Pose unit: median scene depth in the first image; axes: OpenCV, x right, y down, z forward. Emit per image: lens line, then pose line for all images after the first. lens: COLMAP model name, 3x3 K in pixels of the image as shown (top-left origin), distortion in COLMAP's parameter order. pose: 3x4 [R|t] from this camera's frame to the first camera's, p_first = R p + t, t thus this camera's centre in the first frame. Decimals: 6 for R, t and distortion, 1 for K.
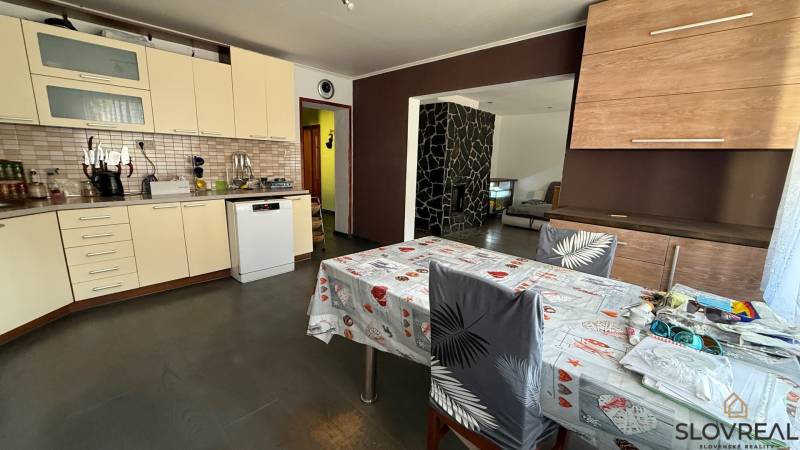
lens RADIAL K [[316.1, 0, 399.4], [0, 316.1, 222.0], [0, 0, 1]] dist [-0.000074, -0.000004]
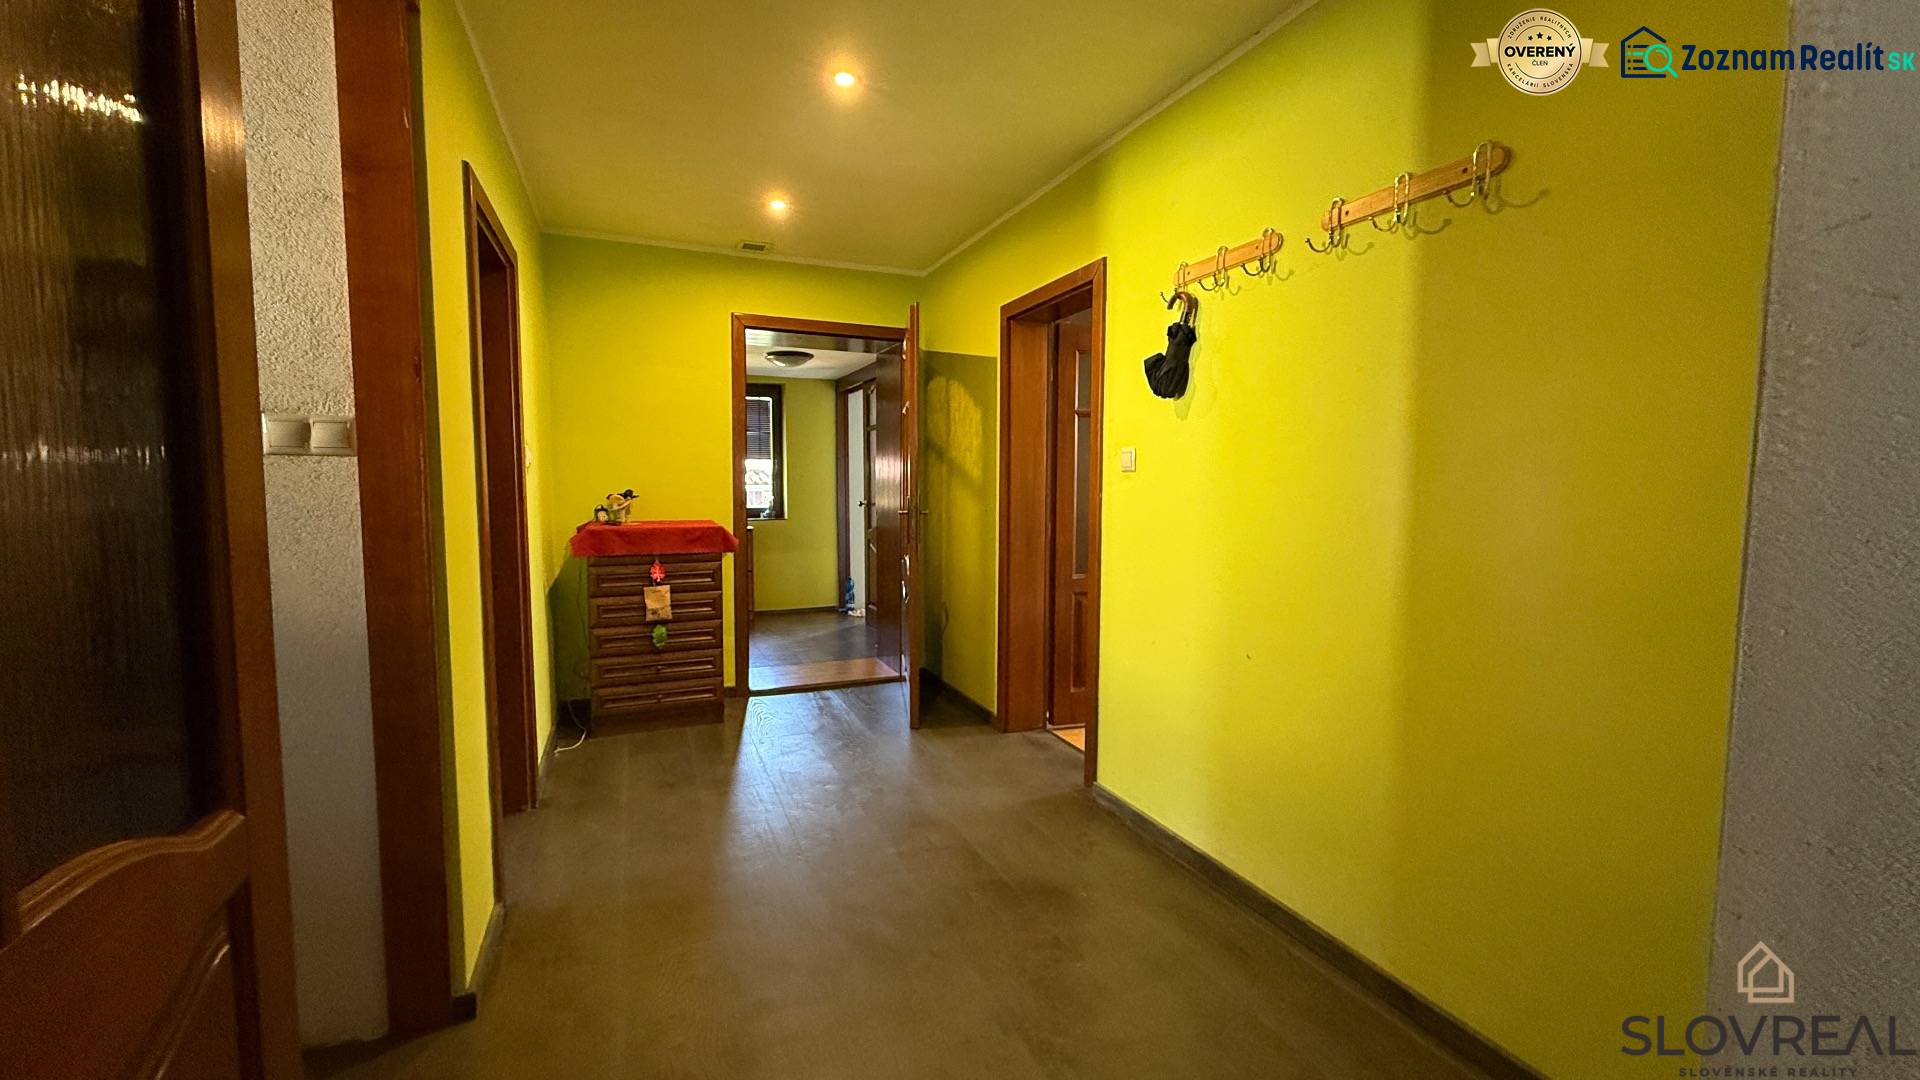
lens RADIAL K [[758.7, 0, 961.2], [0, 758.7, 538.3], [0, 0, 1]] dist [-0.000074, -0.000004]
pose [[0.913636, 0.008270, -0.406448, -0.174455], [-0.059241, 0.991829, -0.112984, -0.140593], [0.402193, 0.127304, 0.906661, 0.703111]]
